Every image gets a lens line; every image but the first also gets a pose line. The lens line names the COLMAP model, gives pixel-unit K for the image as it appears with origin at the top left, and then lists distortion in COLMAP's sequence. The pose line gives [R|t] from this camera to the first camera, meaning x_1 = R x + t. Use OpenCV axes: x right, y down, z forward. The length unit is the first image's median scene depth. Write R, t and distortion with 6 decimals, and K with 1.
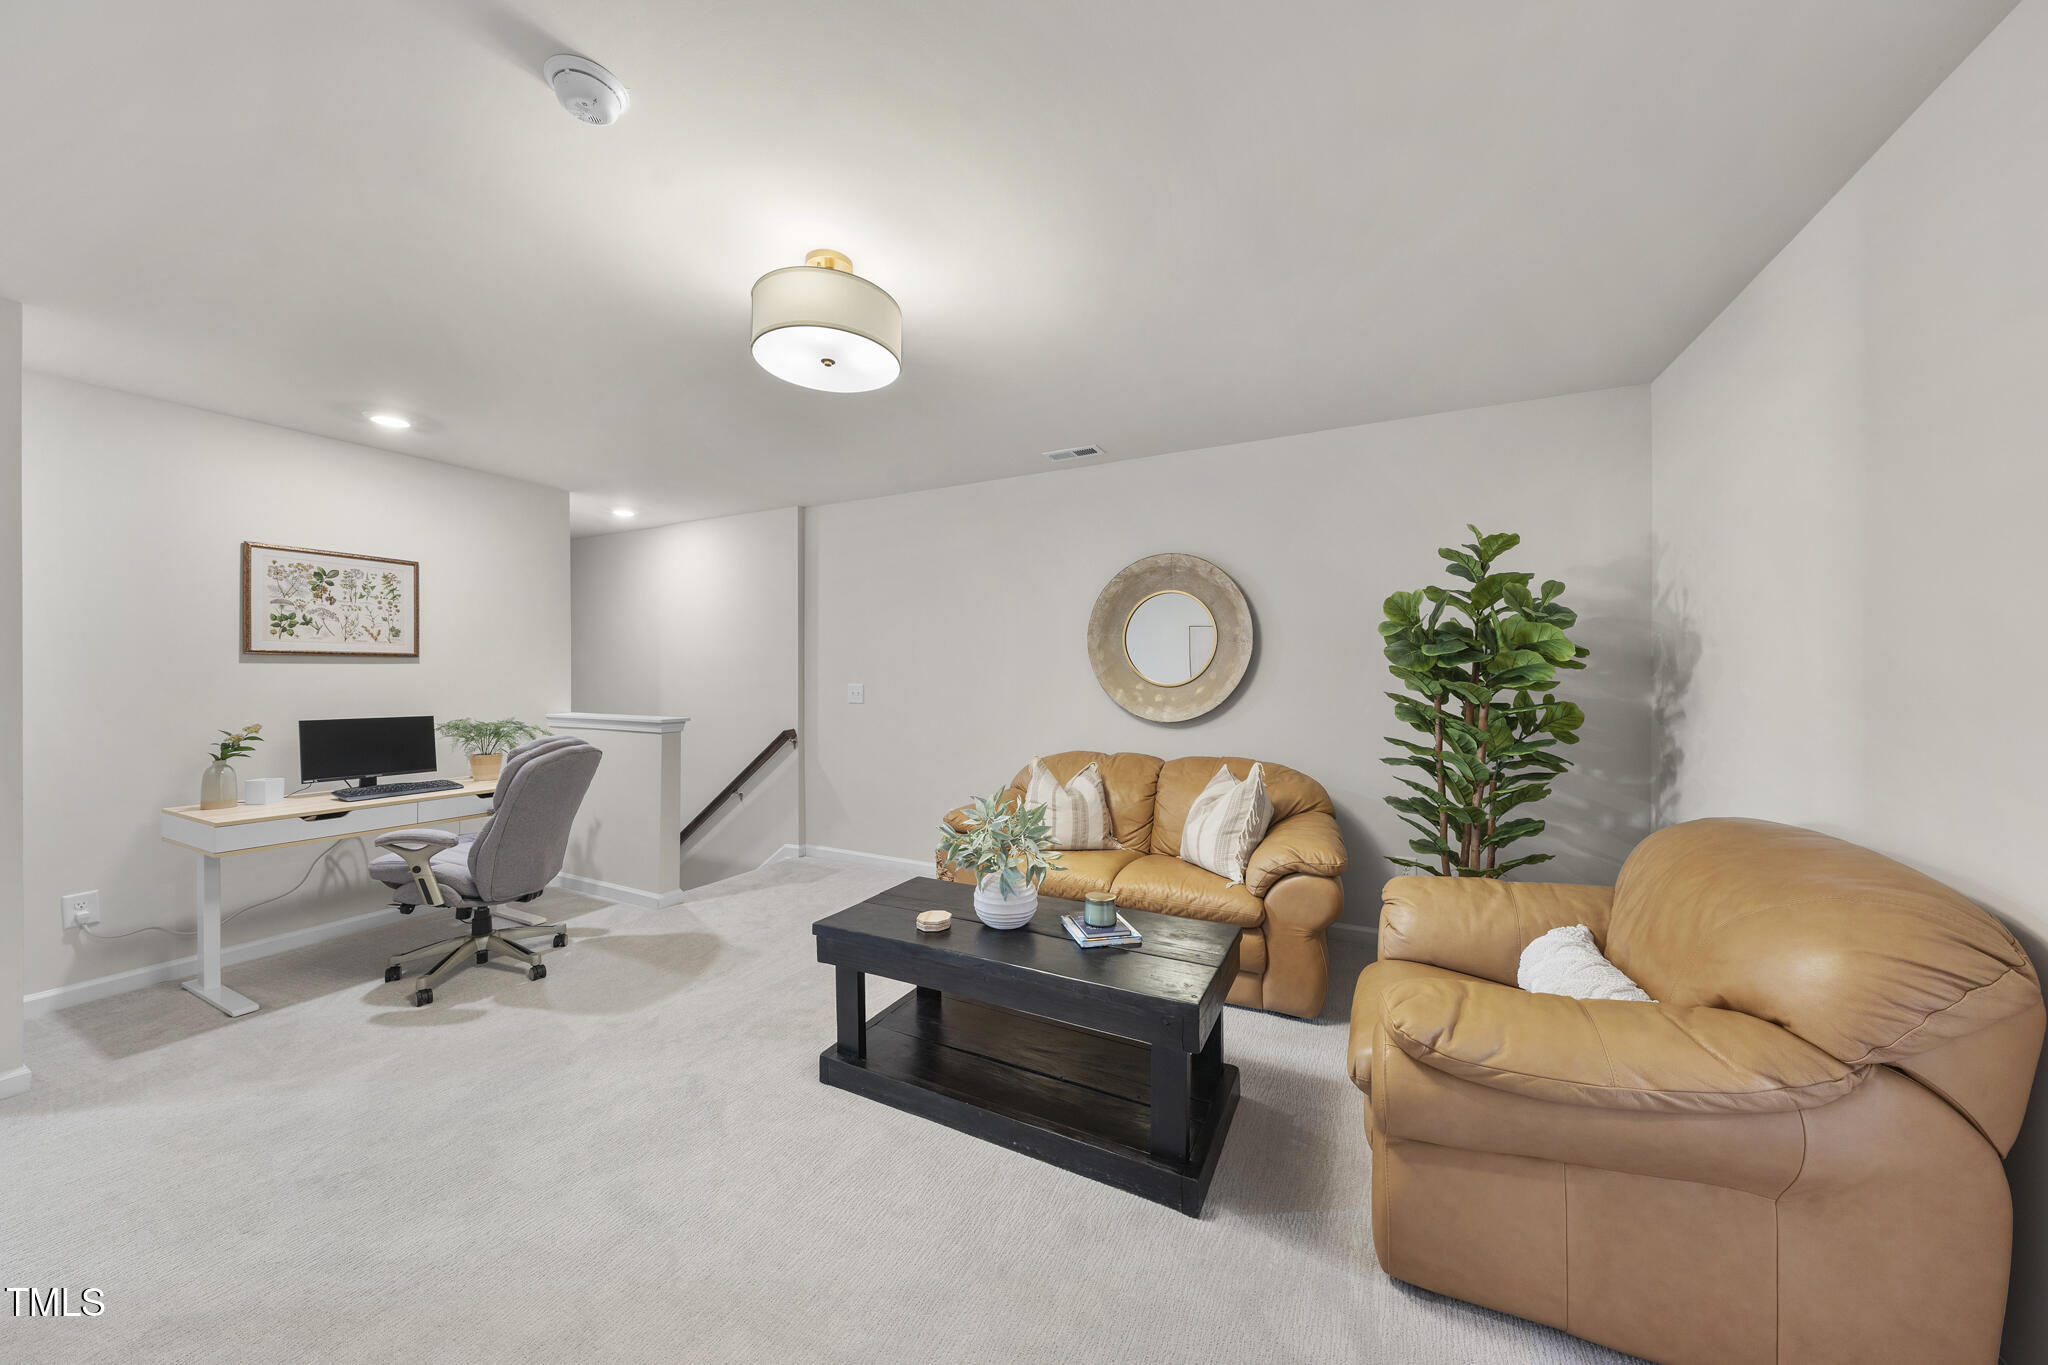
lens RADIAL K [[689.4, 0, 1034.1], [0, 689.4, 678.2], [0, 0, 1]] dist [-0.002686, 0.000916]
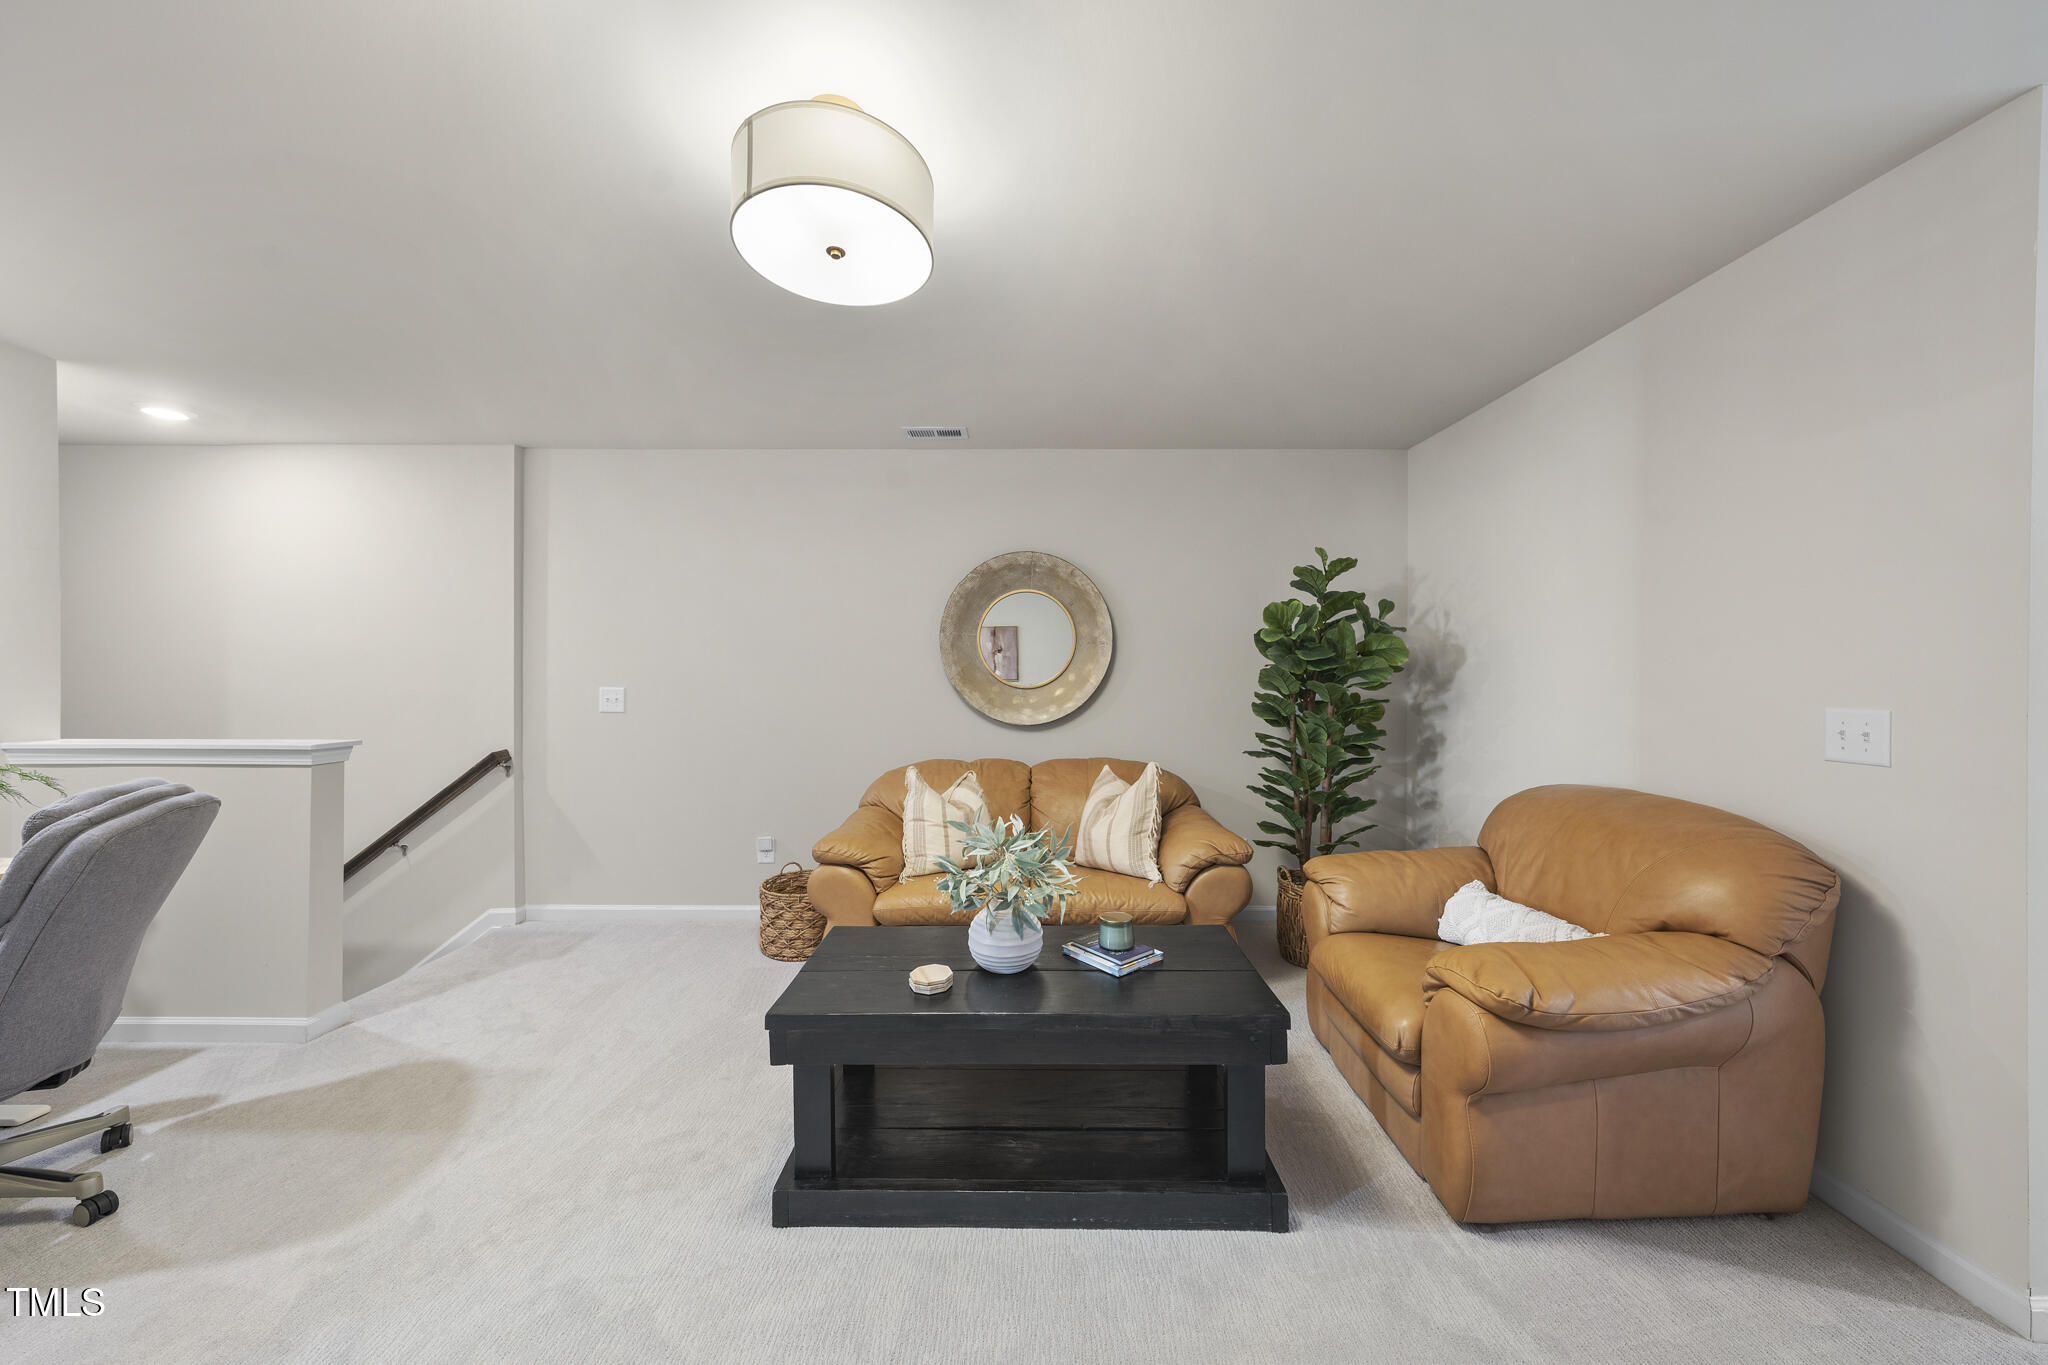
lens RADIAL K [[689.4, 0, 1024.3], [0, 689.4, 680.5], [0, 0, 1]] dist [-0.002686, 0.000916]
pose [[0.893725, -0.000891, 0.448614, -0.323226], [0.000531, 0.999999, 0.000928, -0.000035], [-0.448614, -0.000591, 0.893725, 0.177704]]
